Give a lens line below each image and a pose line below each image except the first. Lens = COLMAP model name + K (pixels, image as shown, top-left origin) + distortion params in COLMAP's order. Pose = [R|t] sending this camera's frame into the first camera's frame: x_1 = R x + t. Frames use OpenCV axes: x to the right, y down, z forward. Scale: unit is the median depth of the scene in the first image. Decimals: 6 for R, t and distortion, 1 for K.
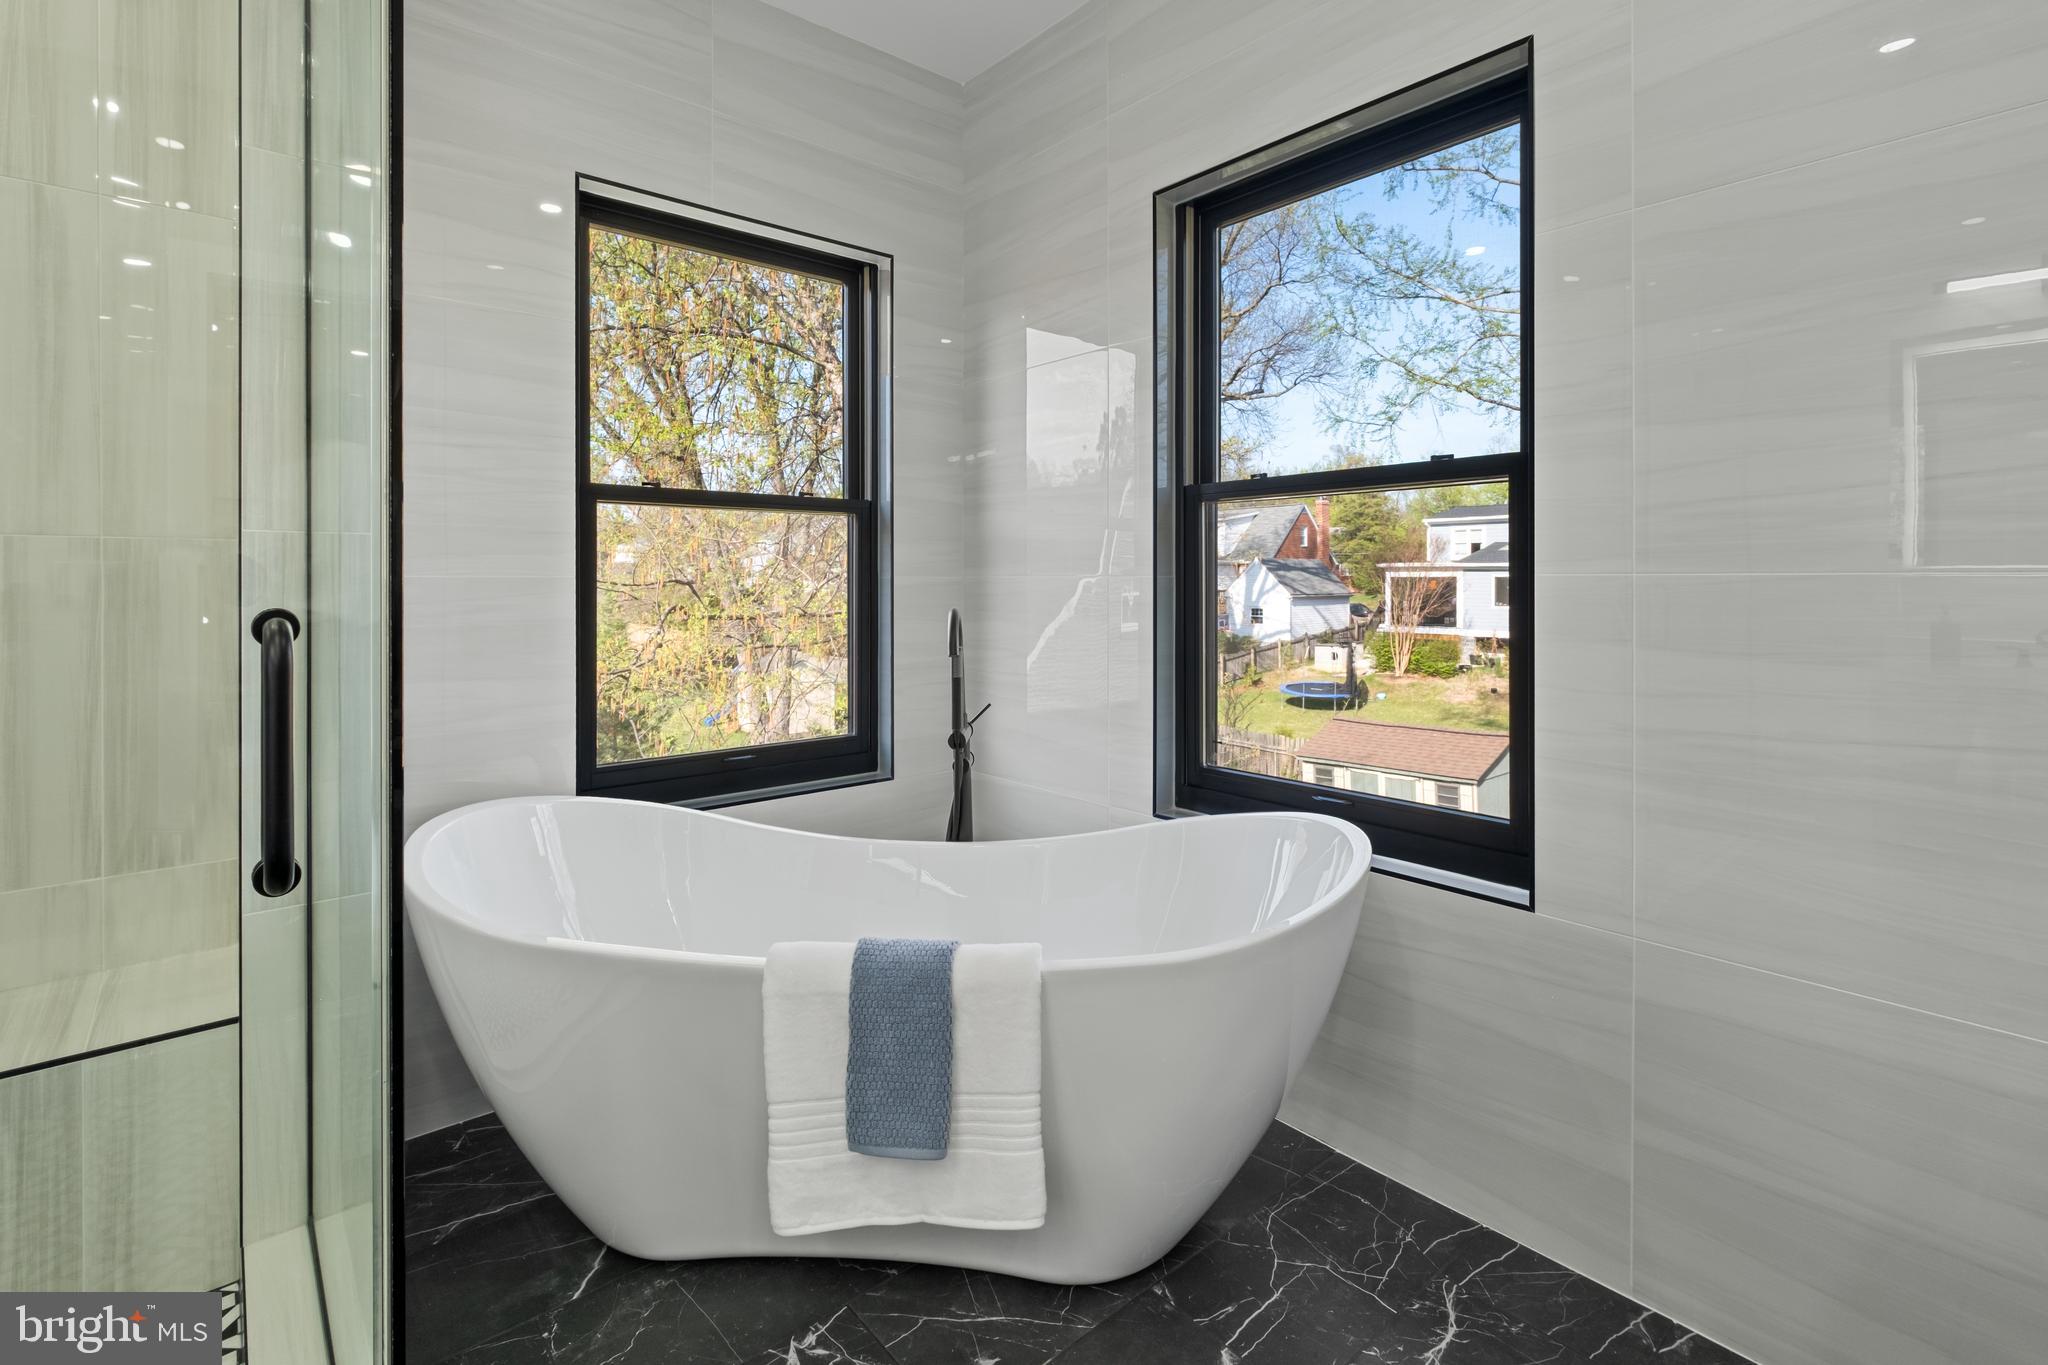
lens RADIAL K [[942.1, 0, 1029.5], [0, 942.1, 581.3], [0, 0, 1]] dist [0.001616, 0.000182]
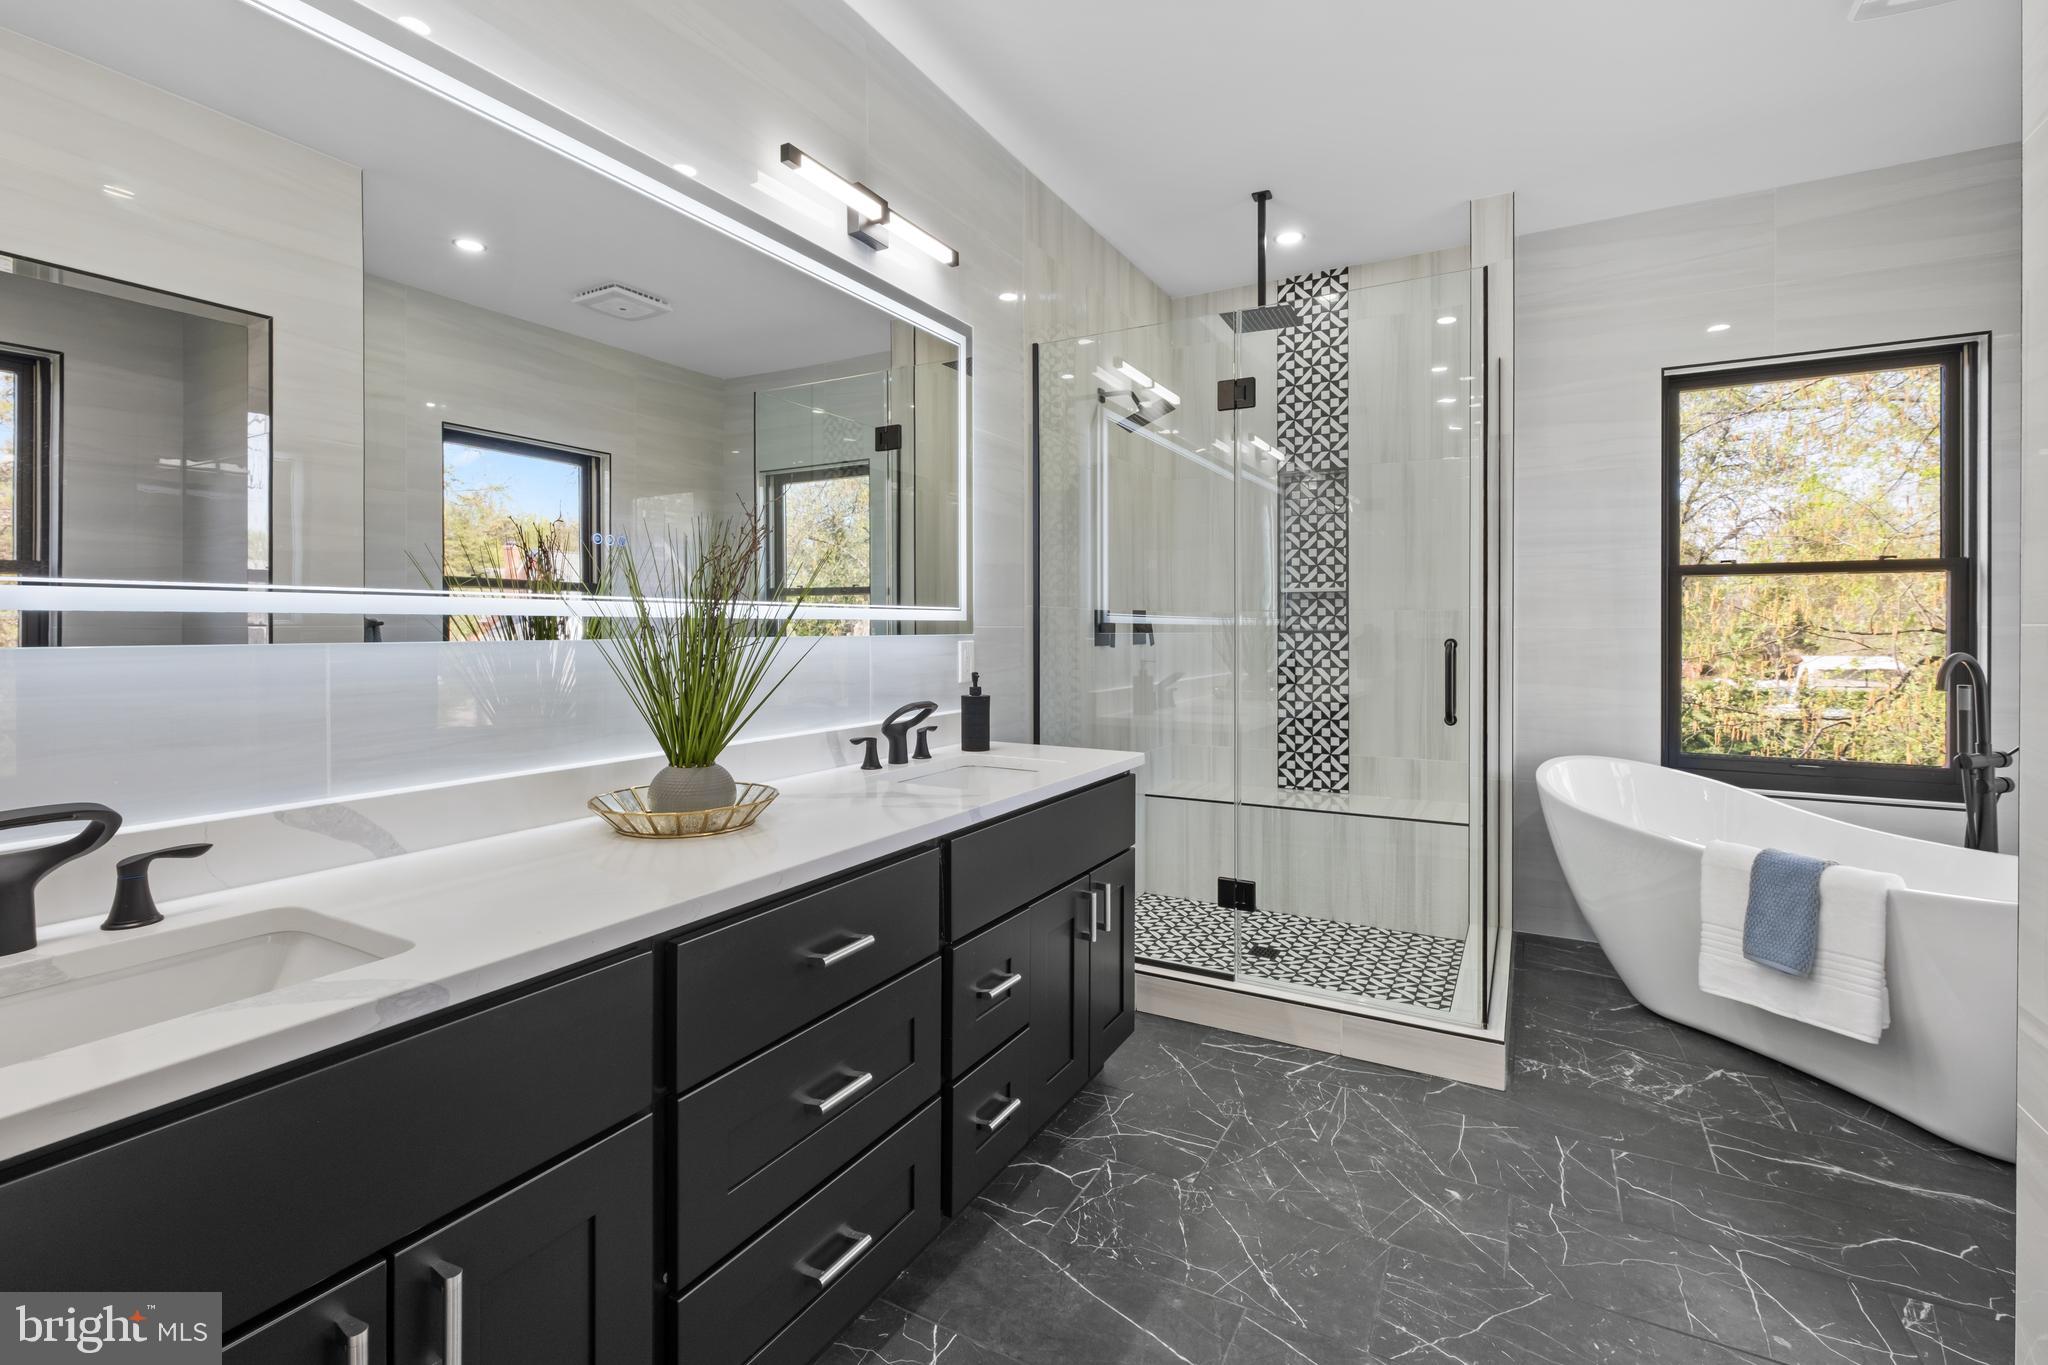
lens RADIAL K [[917.7, 0, 1019.2], [0, 917.7, 628.9], [0, 0, 1]] dist [-0.000480, -0.000278]
pose [[0.339483, 0.002829, -0.940608, 0.790304], [-0.002230, 0.999995, 0.002203, -0.002492], [0.940610, 0.001350, 0.339487, -0.696050]]
